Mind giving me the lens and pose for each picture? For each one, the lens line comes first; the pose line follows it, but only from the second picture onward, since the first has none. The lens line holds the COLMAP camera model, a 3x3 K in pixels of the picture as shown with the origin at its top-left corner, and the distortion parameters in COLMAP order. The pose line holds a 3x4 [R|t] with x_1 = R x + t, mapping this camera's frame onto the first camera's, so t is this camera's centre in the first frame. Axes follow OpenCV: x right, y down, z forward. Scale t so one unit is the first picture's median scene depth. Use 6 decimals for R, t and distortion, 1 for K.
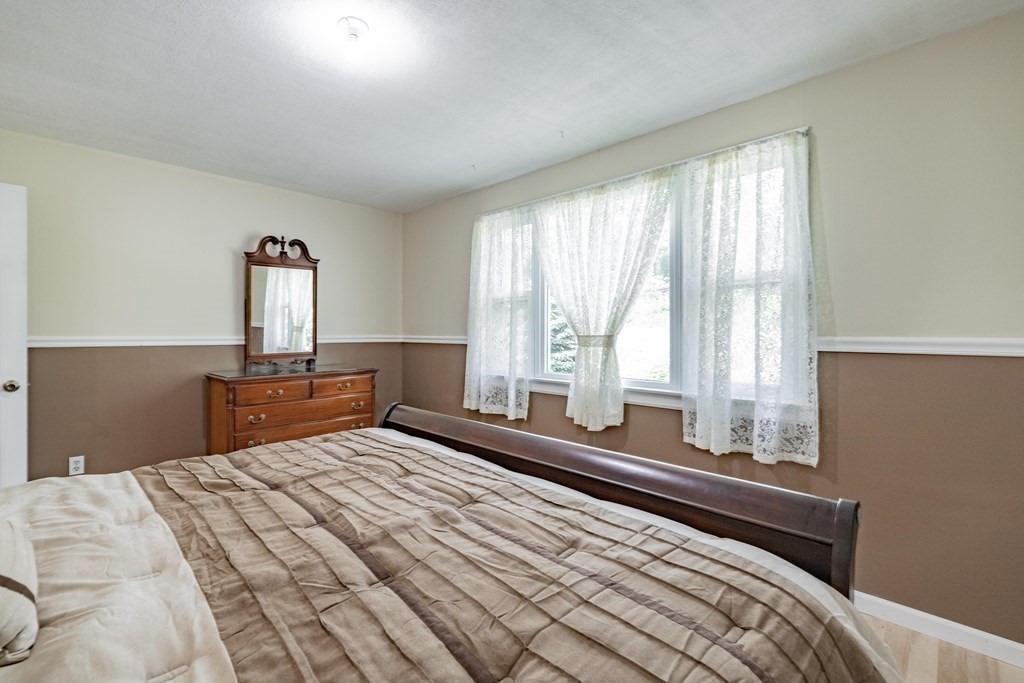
lens RADIAL K [[431.4, 0, 514.6], [0, 431.4, 333.3], [0, 0, 1]] dist [-0.000932, -0.000009]
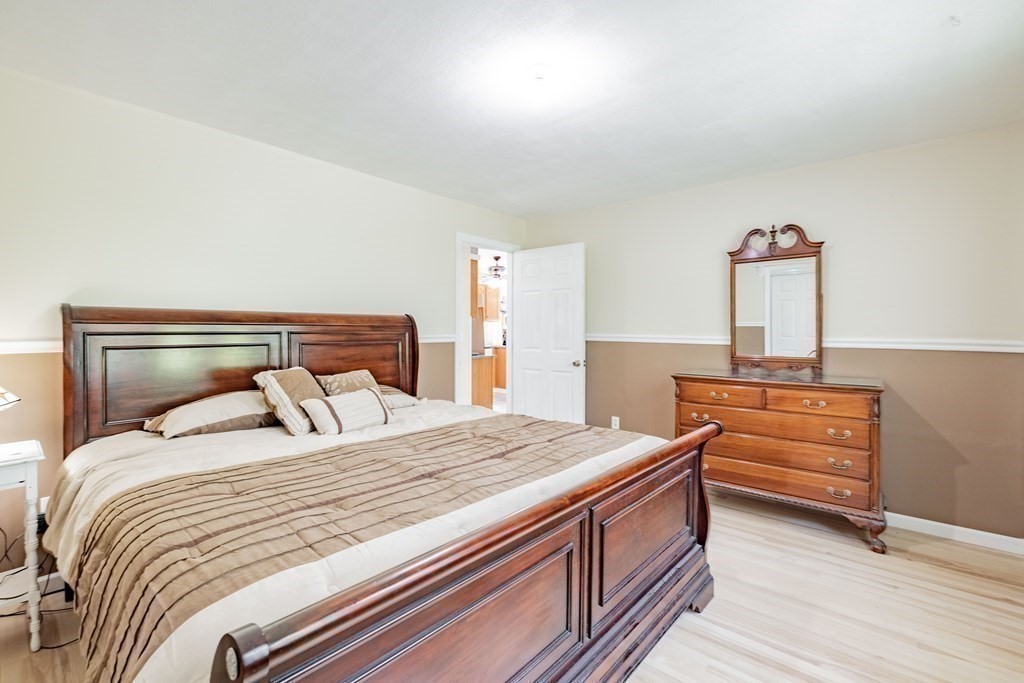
lens RADIAL K [[431.4, 0, 514.6], [0, 431.4, 333.3], [0, 0, 1]] dist [-0.000932, -0.000009]
pose [[0.088623, 0.005175, -0.996052, 0.321287], [-0.010683, 0.999934, 0.004245, 0.000779], [0.996008, 0.010264, 0.088673, 0.414257]]
